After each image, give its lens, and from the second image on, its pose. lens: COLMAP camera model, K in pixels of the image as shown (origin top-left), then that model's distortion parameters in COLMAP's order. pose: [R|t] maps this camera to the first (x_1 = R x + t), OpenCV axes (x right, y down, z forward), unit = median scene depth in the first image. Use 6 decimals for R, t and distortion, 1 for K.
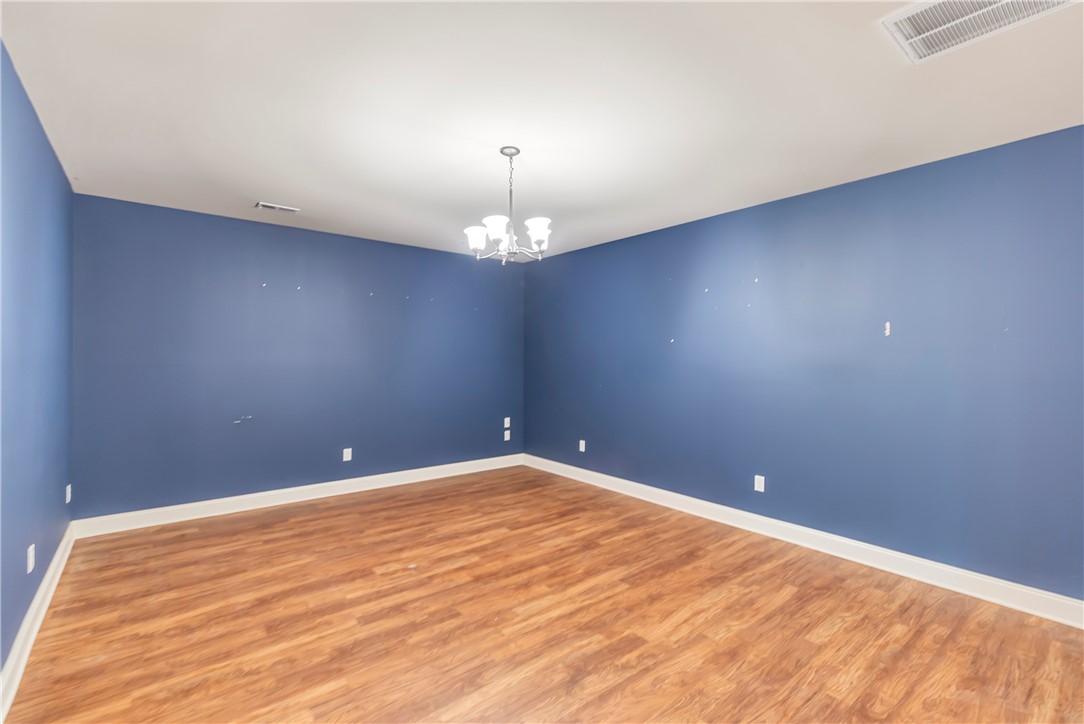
lens RADIAL K [[491.5, 0, 541.1], [0, 491.5, 360.3], [0, 0, 1]] dist [0.006384, -0.001562]
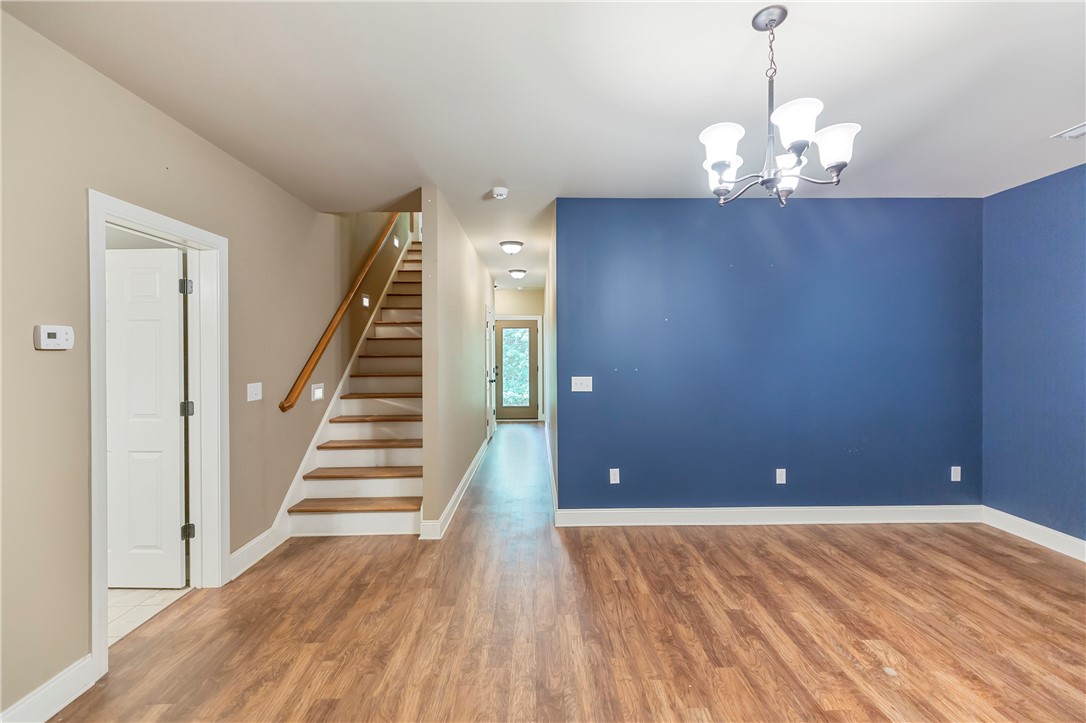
lens RADIAL K [[492.4, 0, 542.3], [0, 492.4, 356.5], [0, 0, 1]] dist [0.006384, -0.001562]
pose [[-0.618606, 0.008335, -0.785657, 0.627352], [-0.003222, 0.999908, 0.013144, -0.005185], [0.785695, 0.010662, -0.618522, 1.225604]]
